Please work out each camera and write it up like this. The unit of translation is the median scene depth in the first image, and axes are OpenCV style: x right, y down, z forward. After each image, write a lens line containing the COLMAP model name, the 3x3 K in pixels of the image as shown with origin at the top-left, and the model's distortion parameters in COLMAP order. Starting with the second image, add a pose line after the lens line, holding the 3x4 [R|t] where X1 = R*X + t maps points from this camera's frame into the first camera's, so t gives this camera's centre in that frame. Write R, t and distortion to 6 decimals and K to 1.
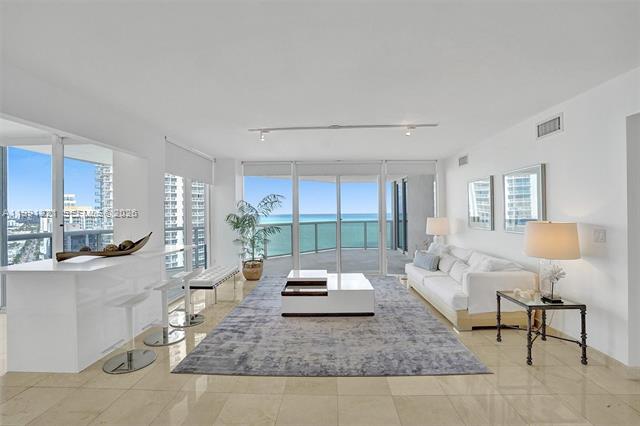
lens RADIAL K [[294.9, 0, 320.0], [0, 294.9, 213.0], [0, 0, 1]] dist [-0.065306, 0.024421]
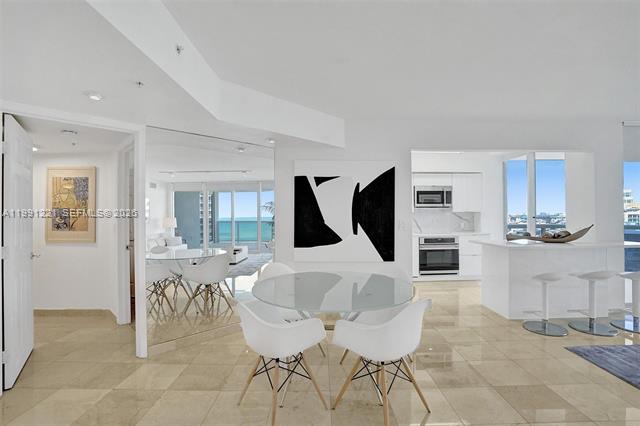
lens RADIAL K [[305.3, 0, 321.7], [0, 305.3, 218.8], [0, 0, 1]] dist [-0.069010, 0.027593]
pose [[0.042379, 0.021285, -0.998875, 0.384566], [0.006395, 0.999747, 0.021575, 0.015882], [0.999081, -0.007302, 0.042232, 0.002906]]
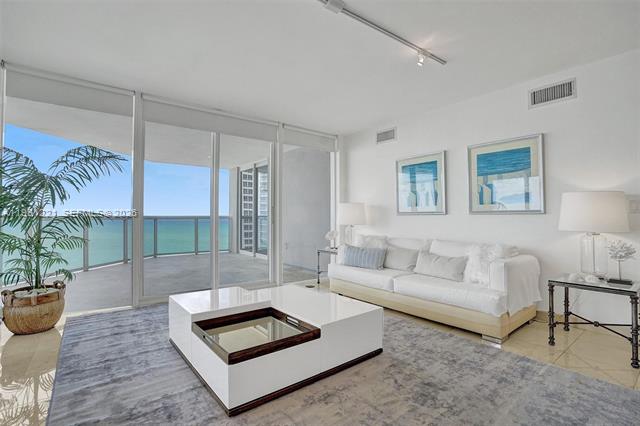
lens RADIAL K [[305.4, 0, 317.7], [0, 305.4, 211.4], [0, 0, 1]] dist [-0.070794, 0.027714]
pose [[0.765676, 0.025216, 0.642732, -0.310916], [-0.011296, 0.999604, -0.025761, 0.090963], [-0.643127, 0.012464, 0.765658, 0.640878]]
